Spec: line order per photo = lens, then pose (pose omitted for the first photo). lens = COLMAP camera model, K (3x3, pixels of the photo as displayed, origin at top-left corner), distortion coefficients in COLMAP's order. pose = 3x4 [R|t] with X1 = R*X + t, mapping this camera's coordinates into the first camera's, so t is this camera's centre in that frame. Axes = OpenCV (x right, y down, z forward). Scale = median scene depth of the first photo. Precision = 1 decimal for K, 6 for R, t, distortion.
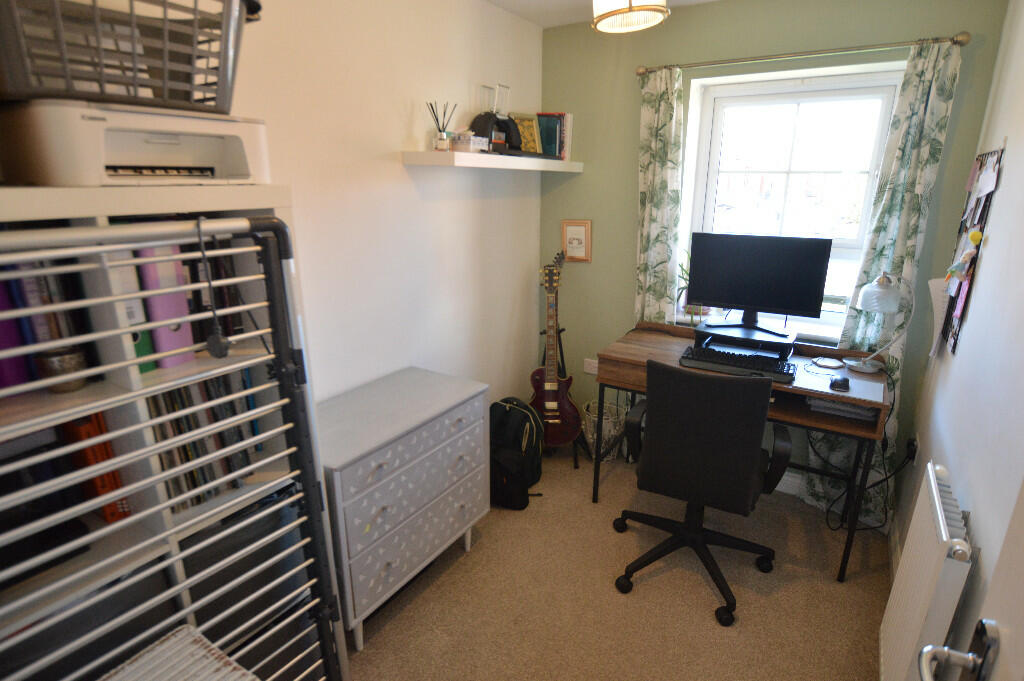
lens RADIAL K [[533.6, 0, 515.0], [0, 533.6, 345.9], [0, 0, 1]] dist [-0.024248, 0.000253]
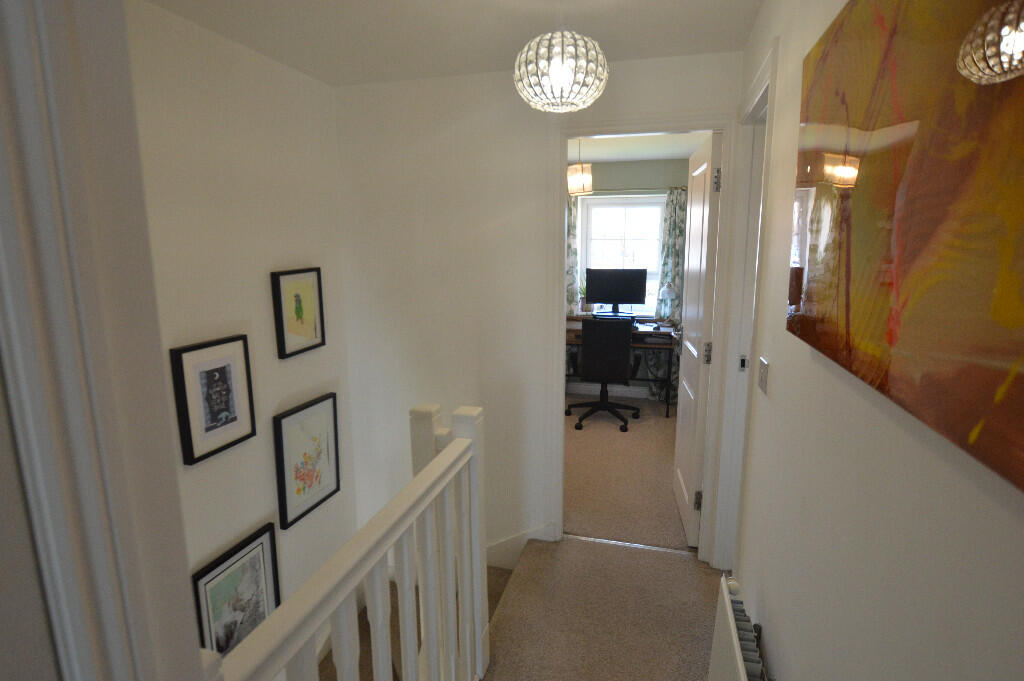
lens RADIAL K [[533.6, 0, 511.4], [0, 533.6, 338.4], [0, 0, 1]] dist [-0.024248, 0.000253]
pose [[0.958035, -0.050970, 0.282083, -0.582786], [0.085114, 0.990265, -0.110140, 0.280600], [-0.273723, 0.129527, 0.953047, -0.928693]]
